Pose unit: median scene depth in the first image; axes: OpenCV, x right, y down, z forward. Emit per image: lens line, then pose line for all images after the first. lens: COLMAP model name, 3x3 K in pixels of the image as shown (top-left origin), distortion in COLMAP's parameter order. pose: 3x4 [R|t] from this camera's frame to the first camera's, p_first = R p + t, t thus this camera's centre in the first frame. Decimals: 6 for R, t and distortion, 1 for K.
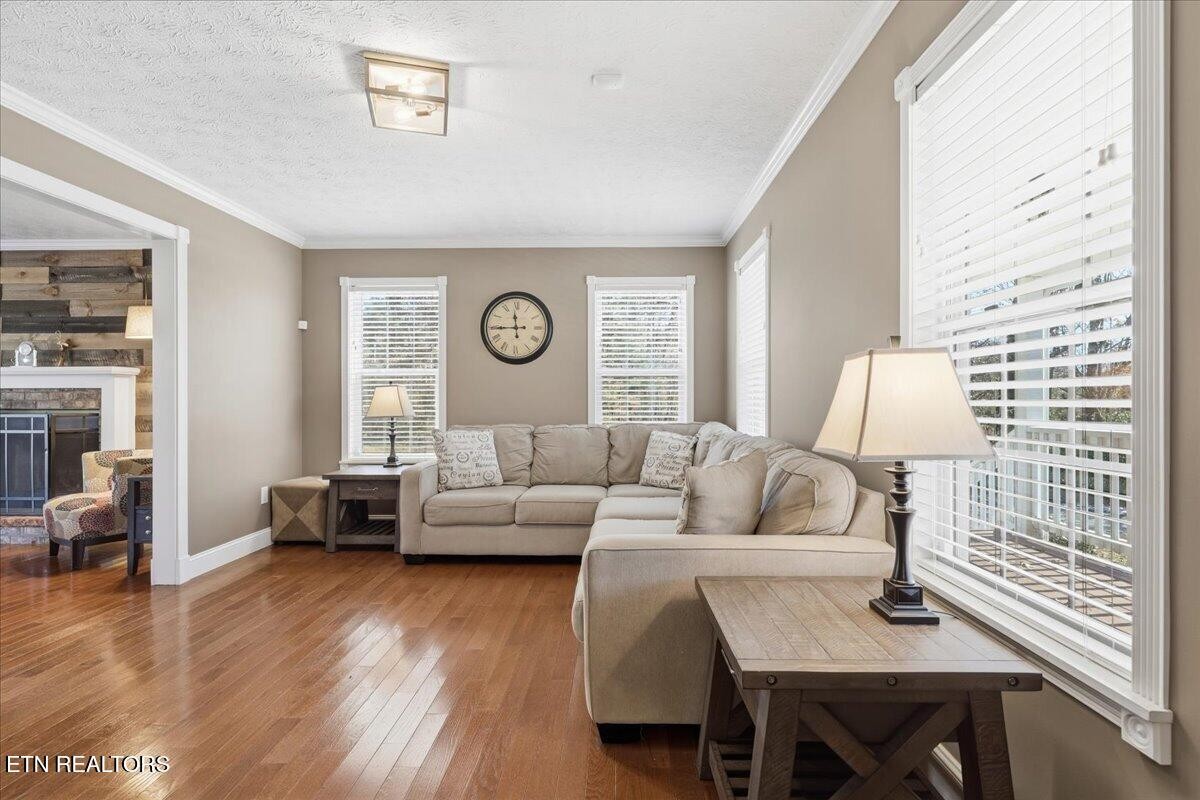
lens RADIAL K [[572.7, 0, 601.7], [0, 572.7, 398.8], [0, 0, 1]] dist [-0.000966, 0.000244]
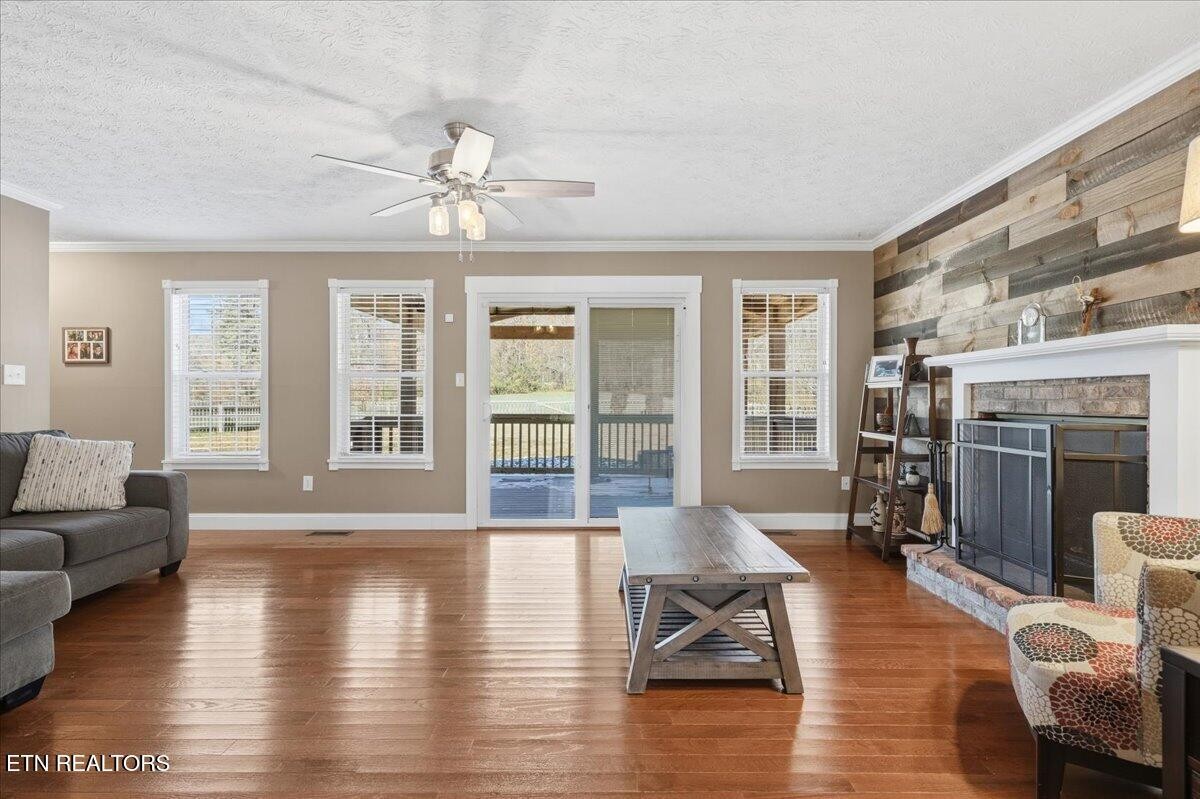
lens RADIAL K [[572.7, 0, 601.7], [0, 572.7, 398.3], [0, 0, 1]] dist [-0.000966, 0.000244]
pose [[0.018013, -0.002650, -0.999834, -0.397107], [0.002383, 0.999994, -0.002607, 0.001902], [0.999835, -0.002336, 0.018019, 0.524272]]
